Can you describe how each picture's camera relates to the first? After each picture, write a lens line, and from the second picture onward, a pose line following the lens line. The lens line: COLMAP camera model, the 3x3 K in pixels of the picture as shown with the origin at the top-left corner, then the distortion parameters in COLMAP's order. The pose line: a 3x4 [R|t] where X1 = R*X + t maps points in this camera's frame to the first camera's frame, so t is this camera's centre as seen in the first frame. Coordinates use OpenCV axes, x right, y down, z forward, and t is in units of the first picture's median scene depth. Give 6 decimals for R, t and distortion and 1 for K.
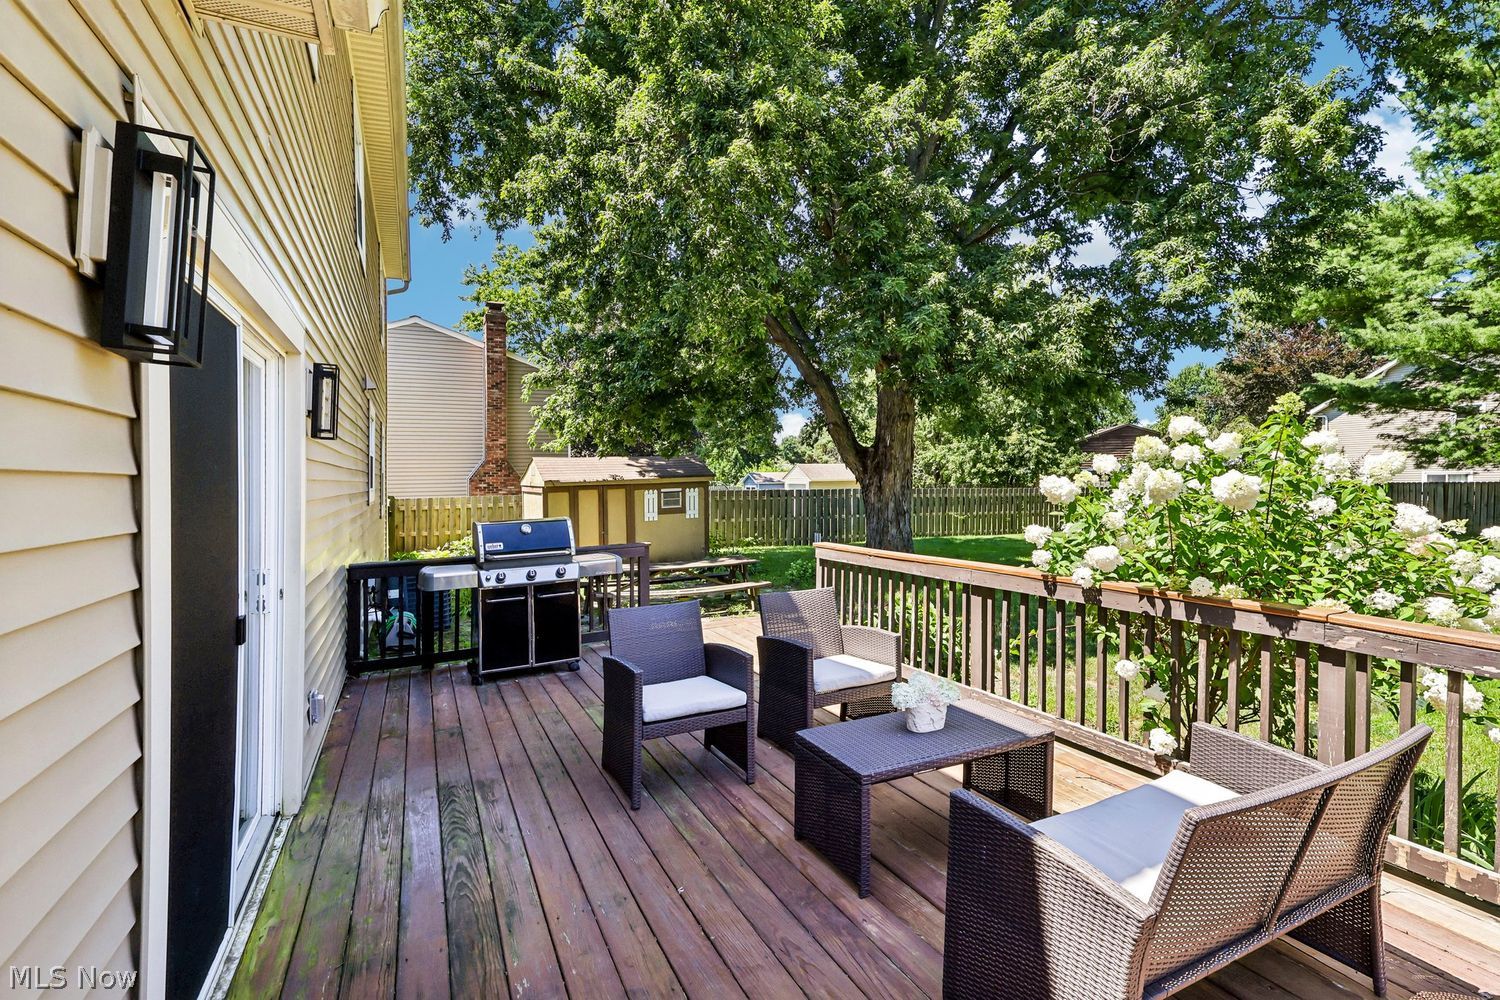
lens RADIAL K [[697.5, 0, 741.7], [0, 697.5, 501.5], [0, 0, 1]] dist [-0.000277, 0.001067]
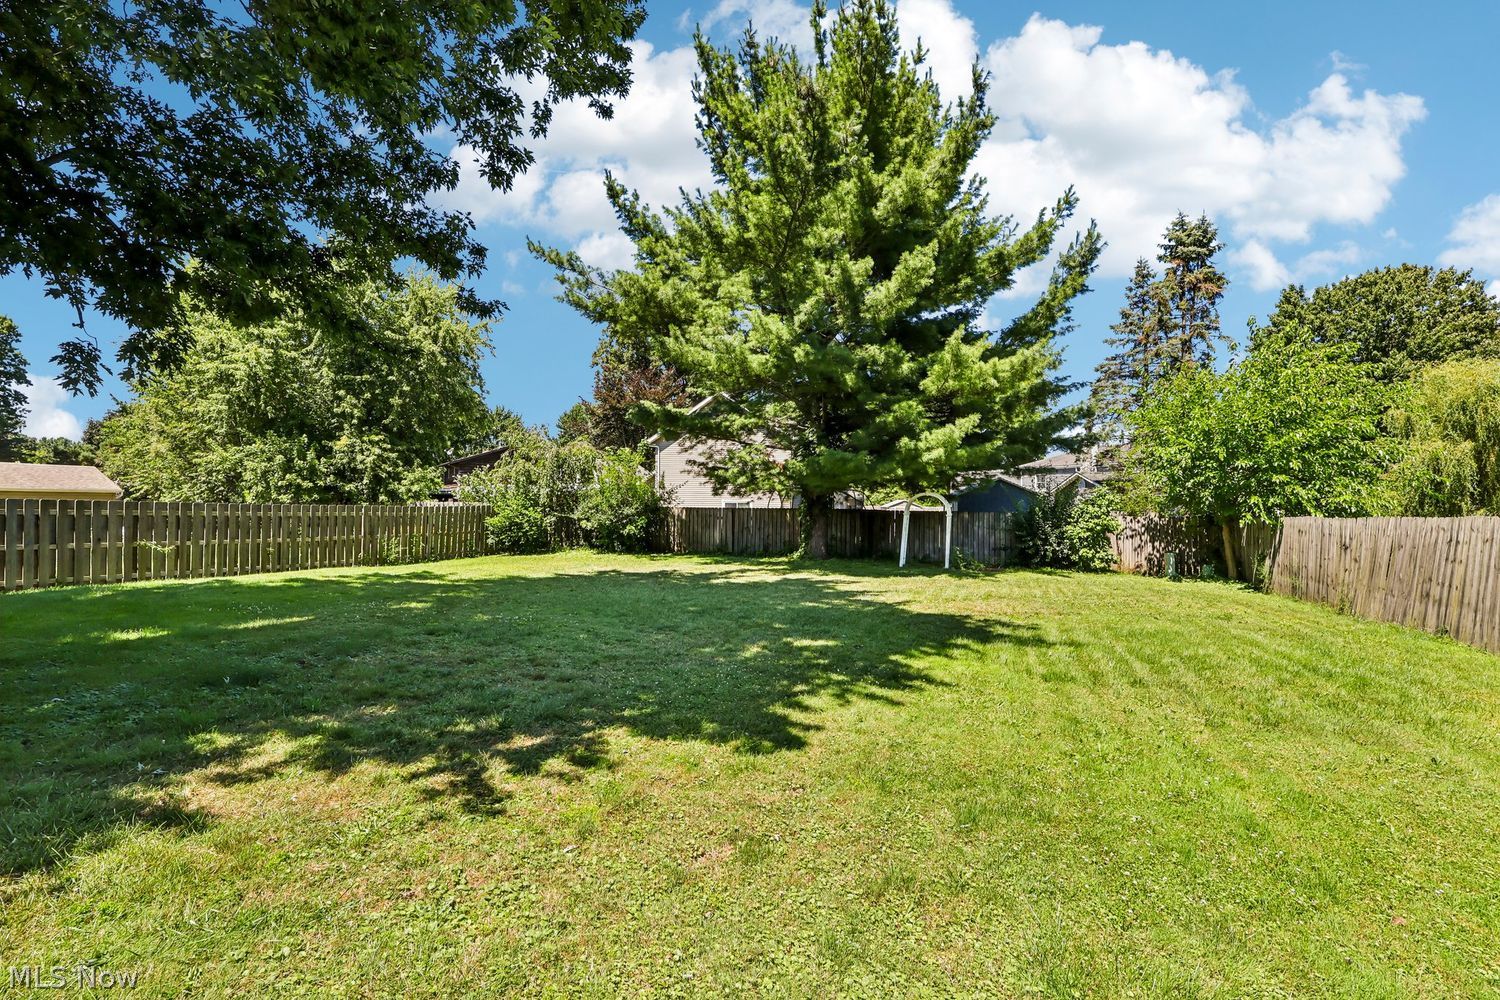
lens RADIAL K [[697.5, 0, 749.8], [0, 697.5, 503.2], [0, 0, 1]] dist [-0.000277, 0.001067]
pose [[0.693028, 0.024897, 0.720481, 0.249618], [-0.000622, 0.999424, -0.033938, 0.002104], [-0.720911, 0.023072, 0.692644, 0.233949]]
